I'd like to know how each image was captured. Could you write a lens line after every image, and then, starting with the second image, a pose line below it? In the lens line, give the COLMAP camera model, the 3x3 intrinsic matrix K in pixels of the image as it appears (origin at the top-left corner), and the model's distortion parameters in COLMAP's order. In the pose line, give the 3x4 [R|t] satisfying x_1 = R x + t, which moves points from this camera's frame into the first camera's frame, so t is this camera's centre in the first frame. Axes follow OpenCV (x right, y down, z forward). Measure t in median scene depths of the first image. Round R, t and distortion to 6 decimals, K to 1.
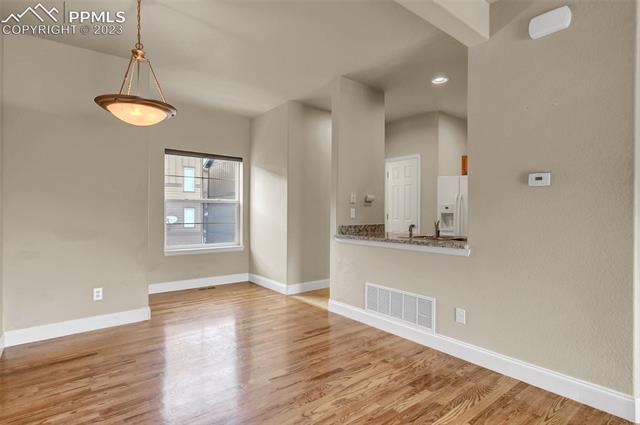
lens RADIAL K [[324.0, 0, 323.9], [0, 324.0, 211.8], [0, 0, 1]] dist [-0.001994, -0.000294]
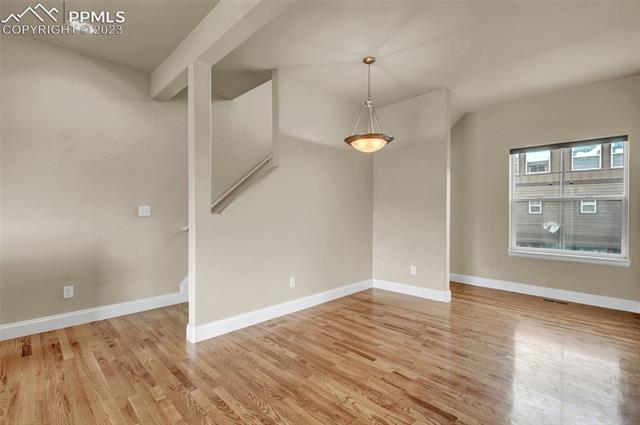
lens RADIAL K [[293.1, 0, 322.4], [0, 293.1, 212.4], [0, 0, 1]] dist [0.003845, -0.000135]
pose [[0.117928, 0.000110, -0.993022, 0.536443], [-0.001366, 0.999999, -0.000051, 0.004263], [0.993021, 0.001363, 0.117928, 0.474746]]
